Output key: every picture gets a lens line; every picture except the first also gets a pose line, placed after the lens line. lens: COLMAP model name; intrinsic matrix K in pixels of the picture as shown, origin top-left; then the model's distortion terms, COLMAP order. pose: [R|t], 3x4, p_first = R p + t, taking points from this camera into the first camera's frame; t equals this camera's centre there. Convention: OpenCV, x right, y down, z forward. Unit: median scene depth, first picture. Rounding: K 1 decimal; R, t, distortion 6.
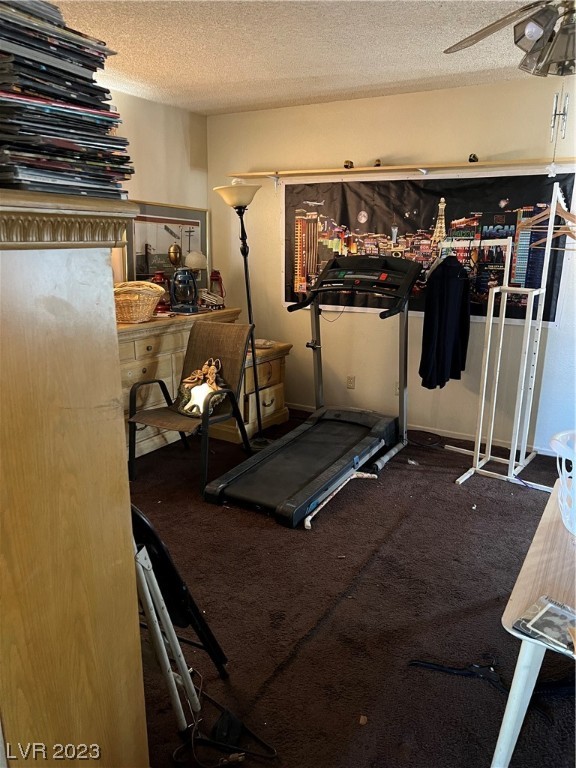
lens RADIAL K [[583.0, 0, 287.2], [0, 583.0, 384.6], [0, 0, 1]] dist [0.040453, -0.004731]
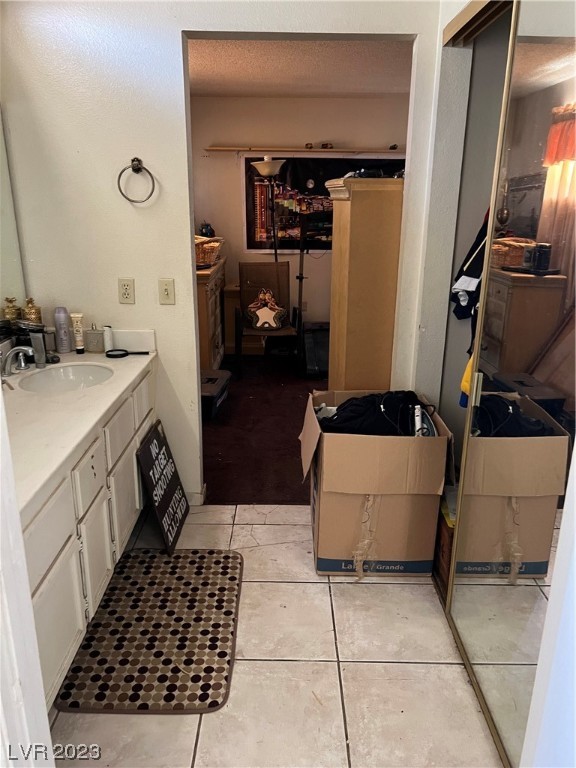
lens RADIAL K [[583.0, 0, 287.0], [0, 583.0, 382.1], [0, 0, 1]] dist [0.040453, -0.004731]
pose [[0.862817, -0.157609, 0.480320, -0.649385], [0.127795, 0.987298, 0.094401, 0.041625], [-0.489097, -0.020068, 0.871998, -0.198245]]
